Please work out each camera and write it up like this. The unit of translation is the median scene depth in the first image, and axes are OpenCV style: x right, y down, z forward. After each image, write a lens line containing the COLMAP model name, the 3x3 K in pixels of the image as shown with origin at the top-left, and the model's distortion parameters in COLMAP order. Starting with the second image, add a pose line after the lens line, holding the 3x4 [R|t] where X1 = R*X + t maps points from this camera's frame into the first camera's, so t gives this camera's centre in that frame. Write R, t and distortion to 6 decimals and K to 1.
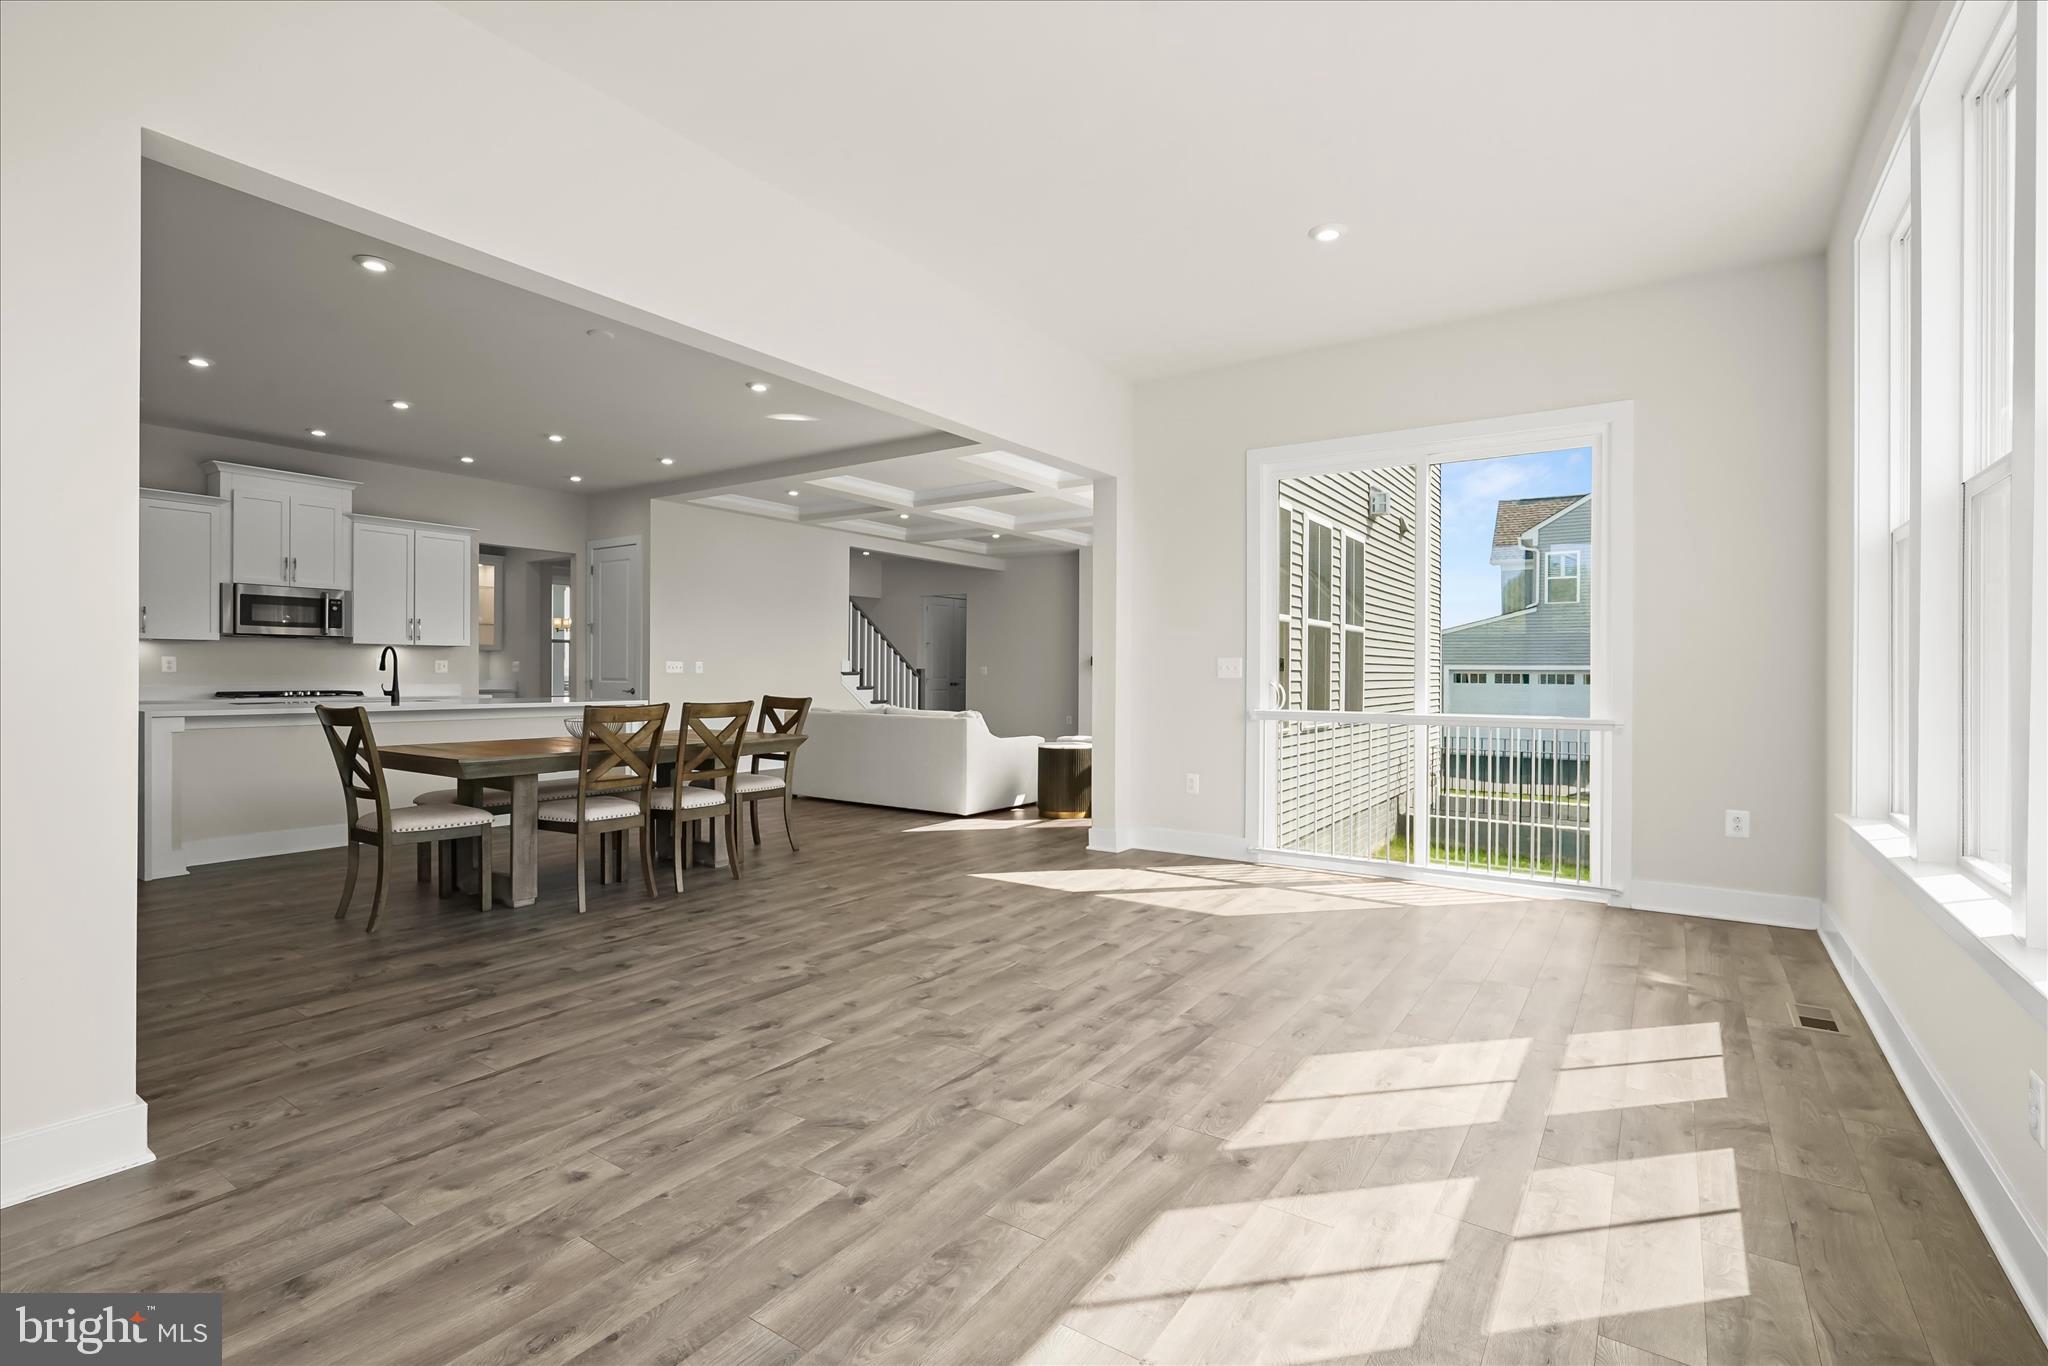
lens RADIAL K [[945.9, 0, 1021.4], [0, 945.9, 677.5], [0, 0, 1]] dist [-0.010025, 0.005753]
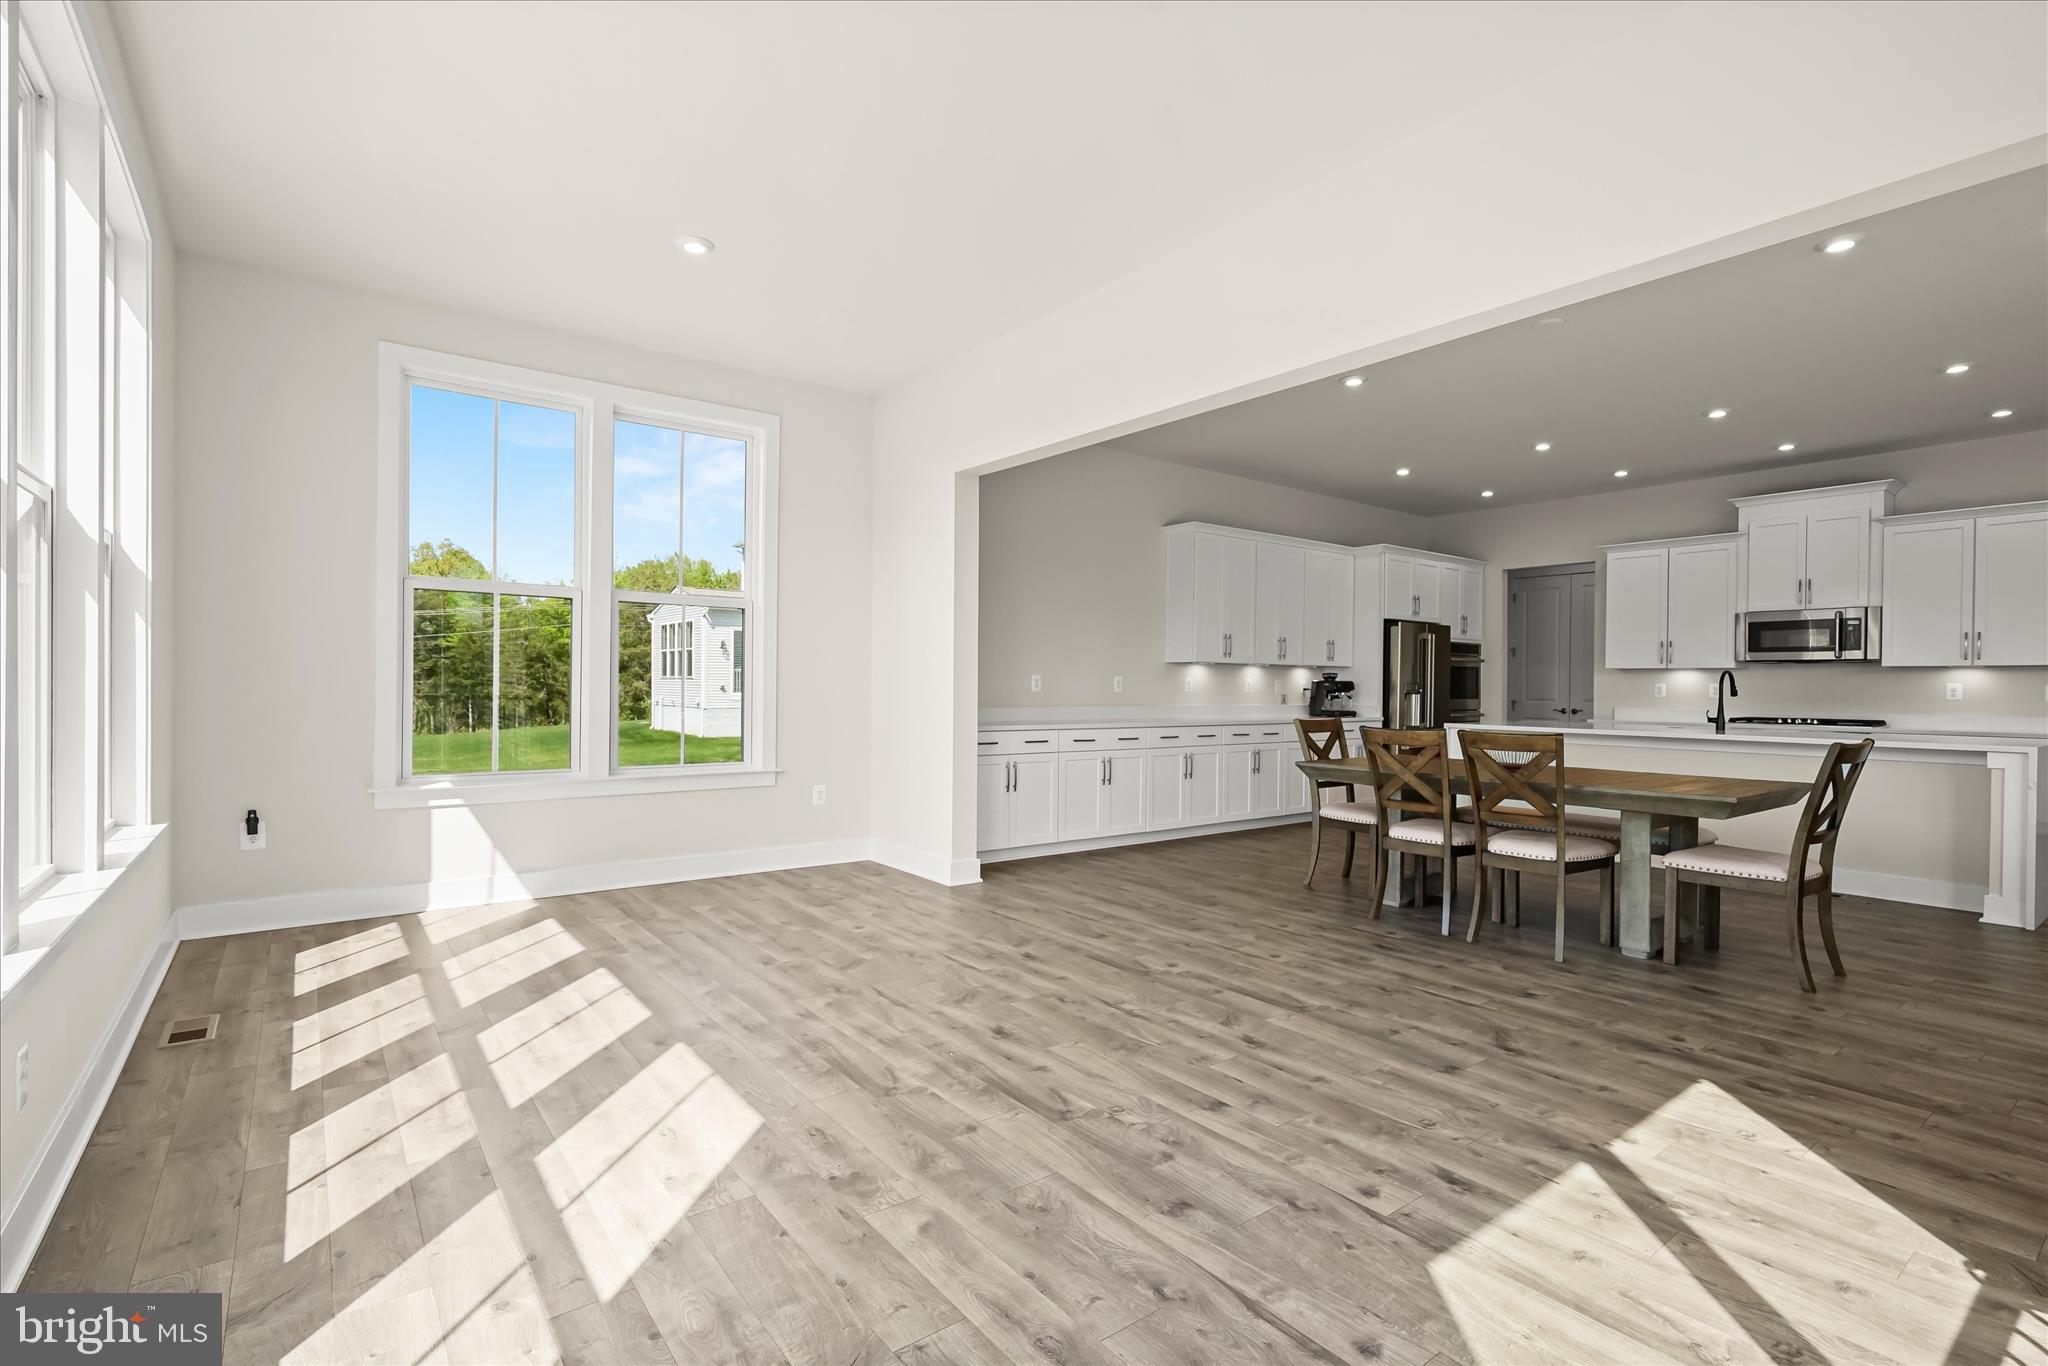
lens RADIAL K [[945.9, 0, 1009.4], [0, 945.9, 686.0], [0, 0, 1]] dist [-0.010025, 0.005753]
pose [[-0.319990, -0.005685, -0.947404, 0.731711], [-0.017164, 0.999853, -0.000202, -0.008439], [0.947266, 0.016196, -0.320040, 1.016985]]
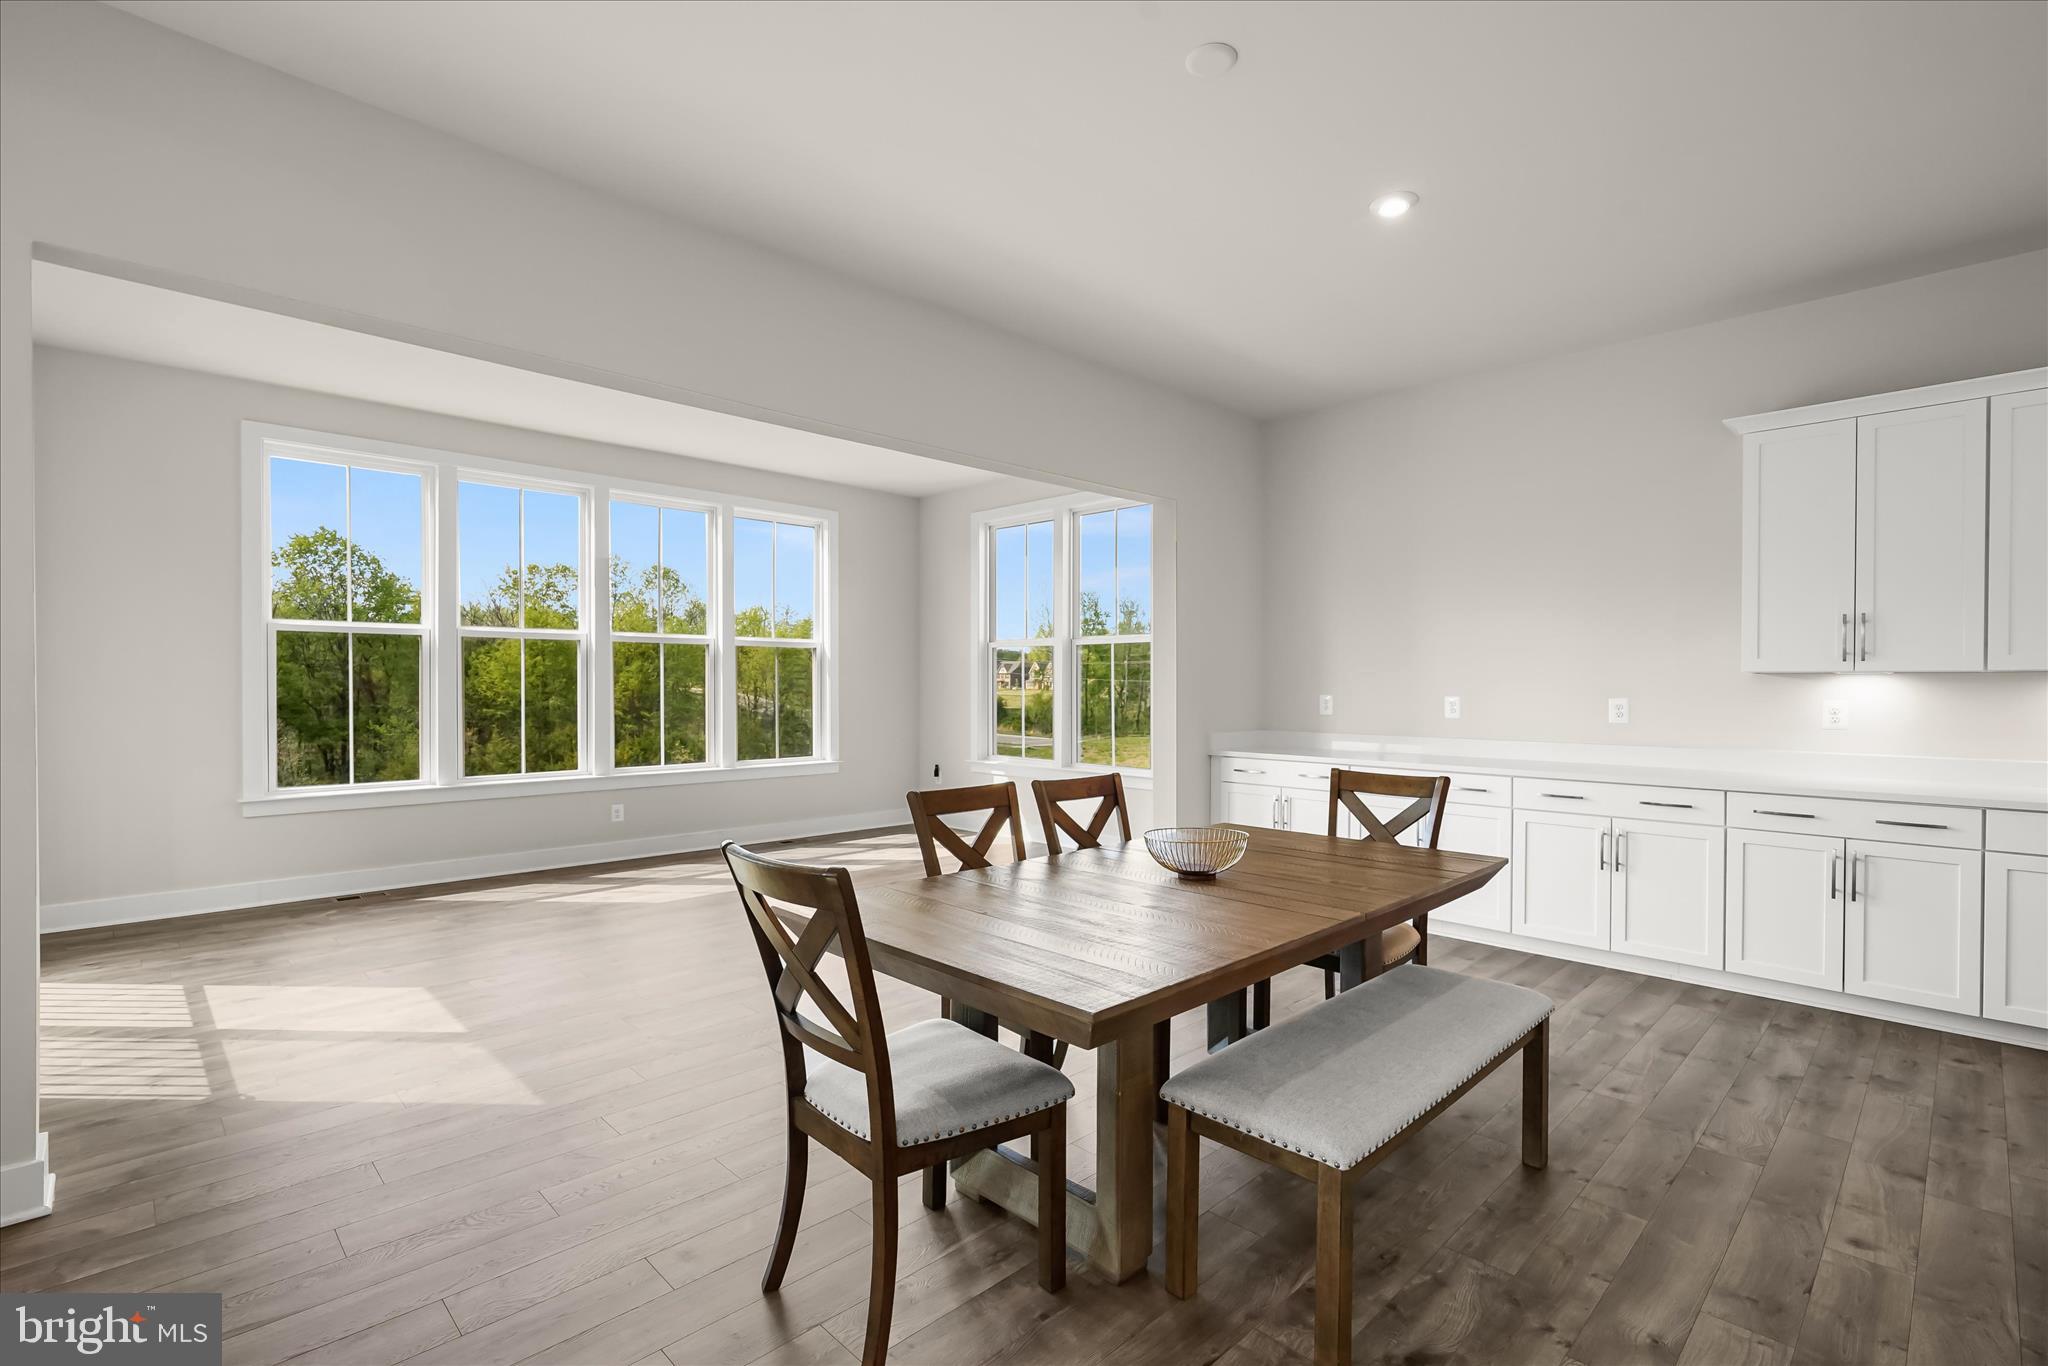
lens RADIAL K [[945.9, 0, 1021.3], [0, 945.9, 686.8], [0, 0, 1]] dist [-0.010025, 0.005753]
pose [[-0.980761, -0.009144, 0.194998, -0.565058], [-0.007031, 0.999909, 0.011522, -0.054732], [-0.195086, 0.009930, -0.980736, 1.899800]]
